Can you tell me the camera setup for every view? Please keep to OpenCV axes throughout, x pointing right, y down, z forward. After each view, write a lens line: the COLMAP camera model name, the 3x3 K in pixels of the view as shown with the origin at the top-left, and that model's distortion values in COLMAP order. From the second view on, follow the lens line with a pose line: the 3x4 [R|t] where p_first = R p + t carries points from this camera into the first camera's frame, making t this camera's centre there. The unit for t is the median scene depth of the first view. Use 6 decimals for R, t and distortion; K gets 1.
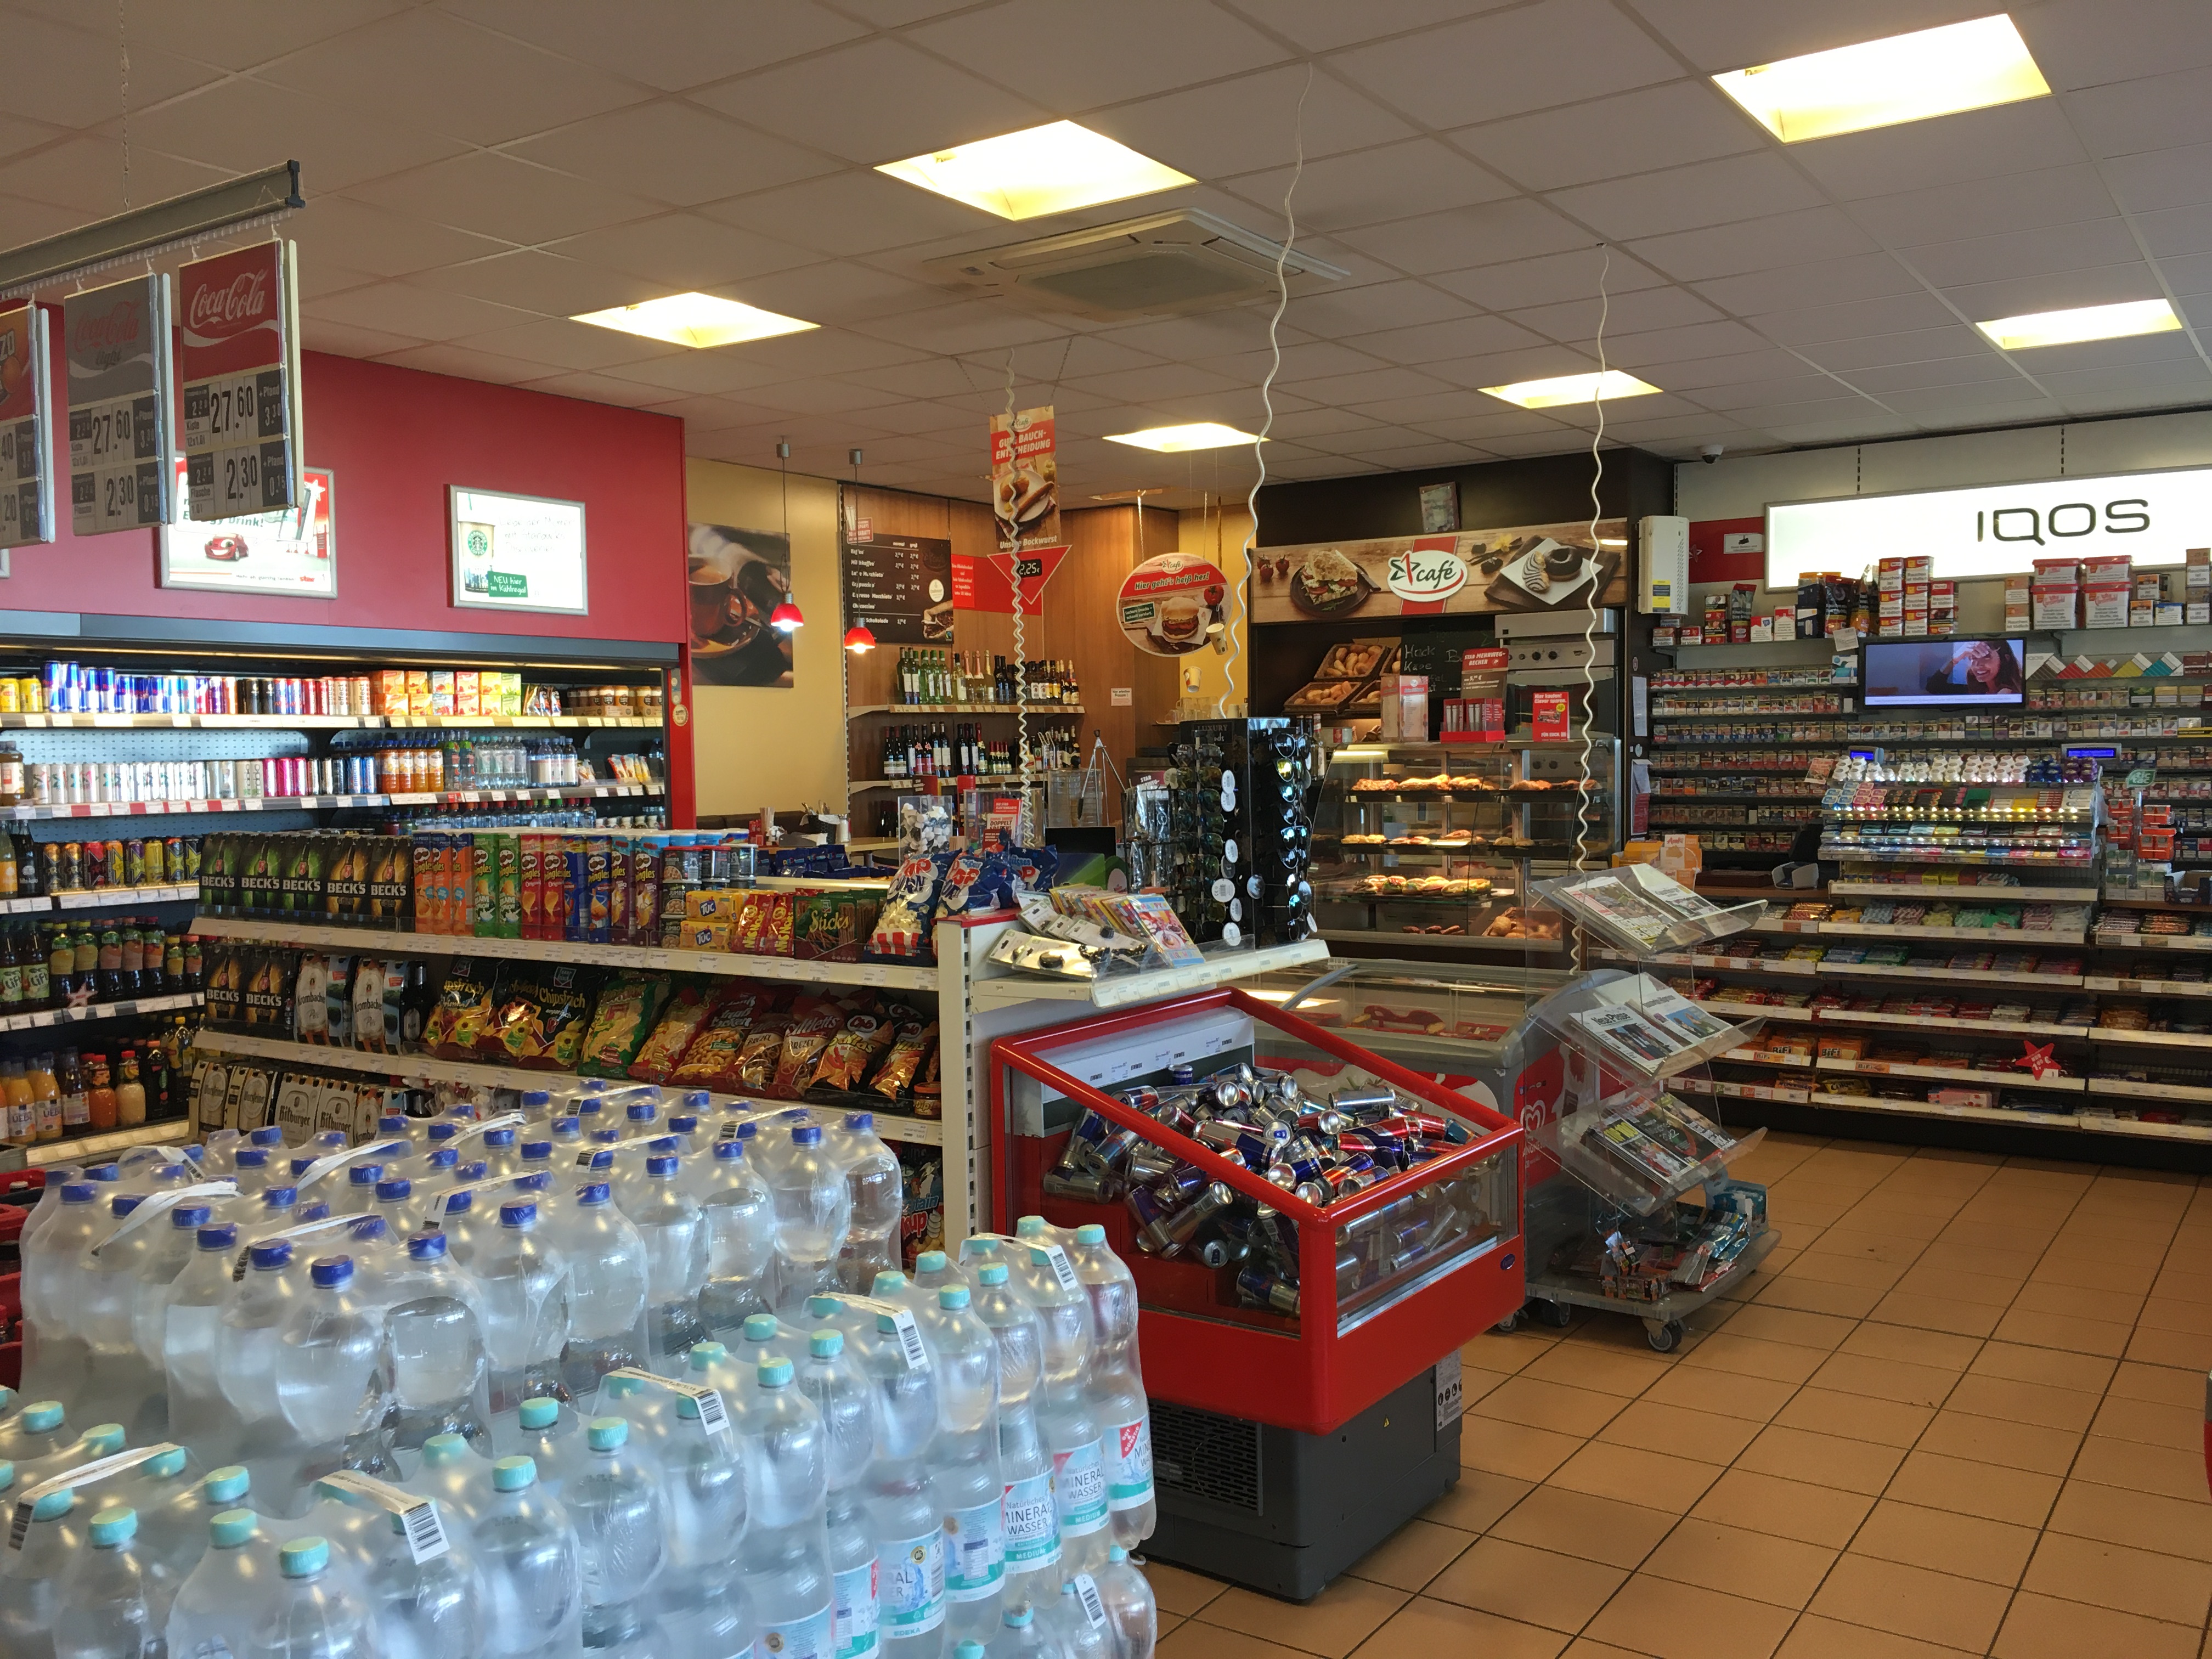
lens RADIAL K [[1887.3, 0, 1106.6], [0, 1887.3, 809.7], [0, 0, 1]] dist [0.074687, -0.085354]
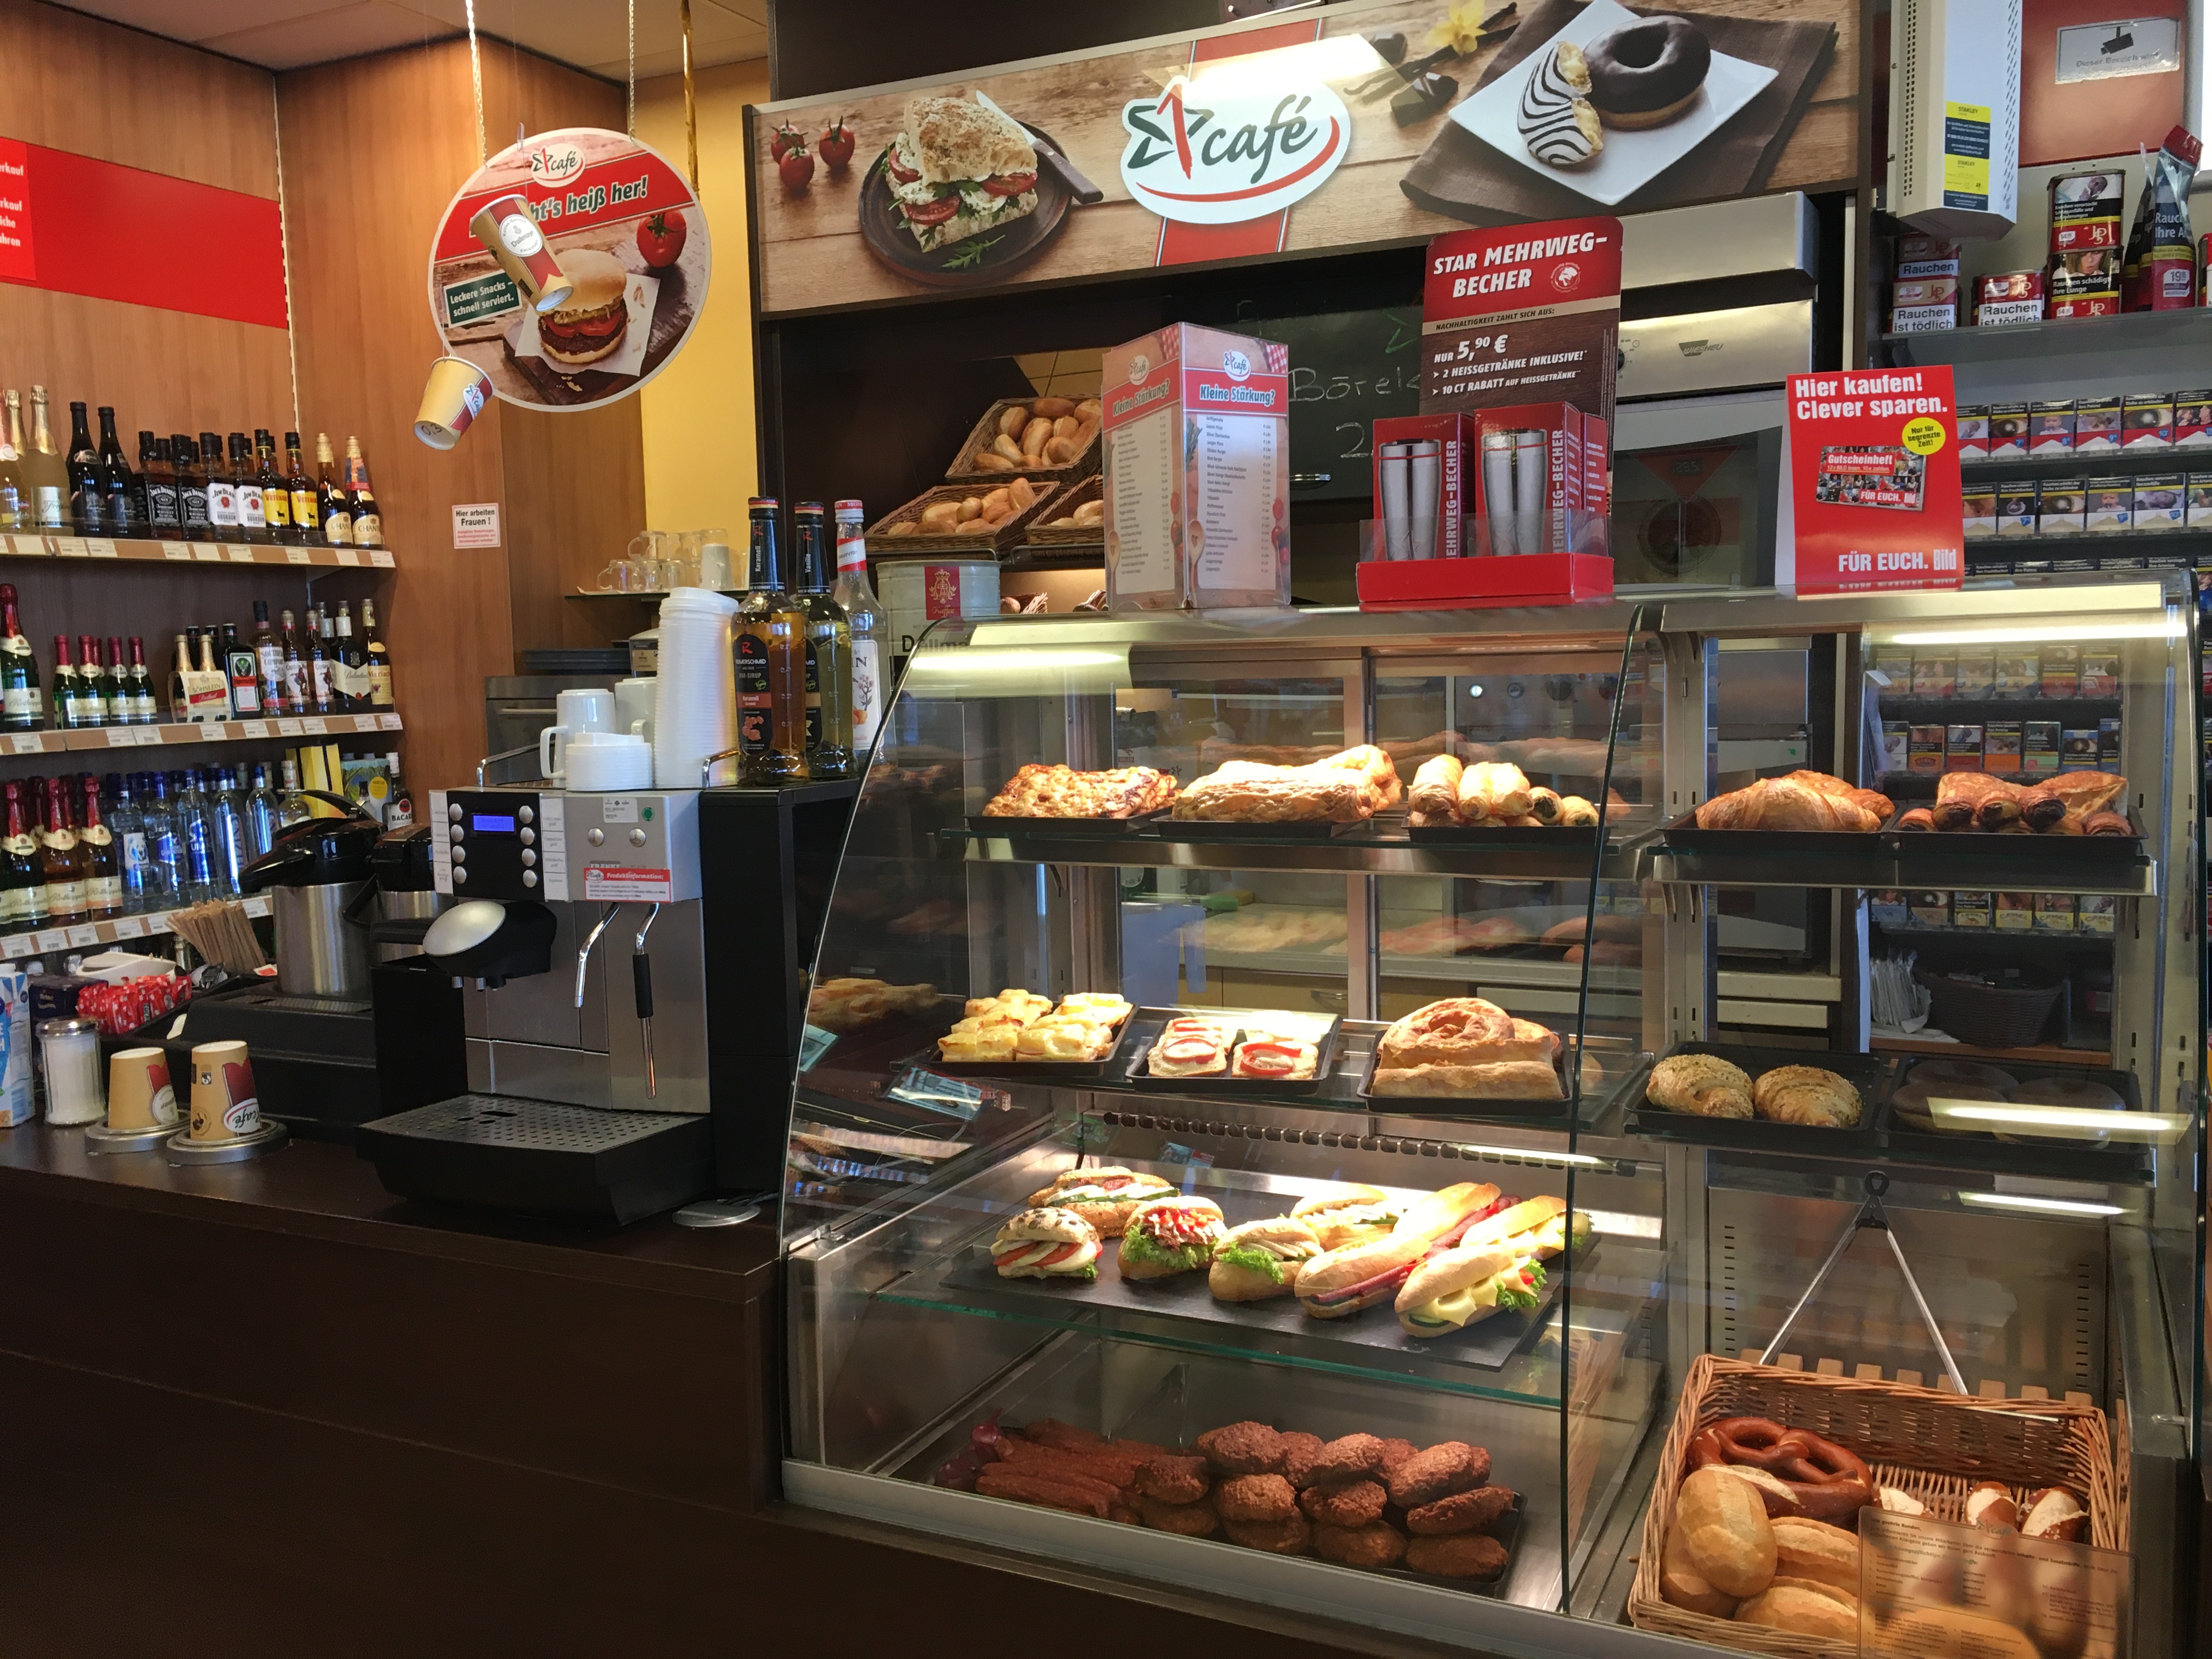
lens RADIAL K [[1887.3, 0, 1106.6], [0, 1887.3, 809.7], [0, 0, 1]] dist [0.074687, -0.085354]
pose [[0.990136, -0.020362, 0.138621, 0.093072], [0.013823, 0.998753, 0.047971, -0.018451], [-0.139425, -0.045582, 0.989183, 0.635822]]
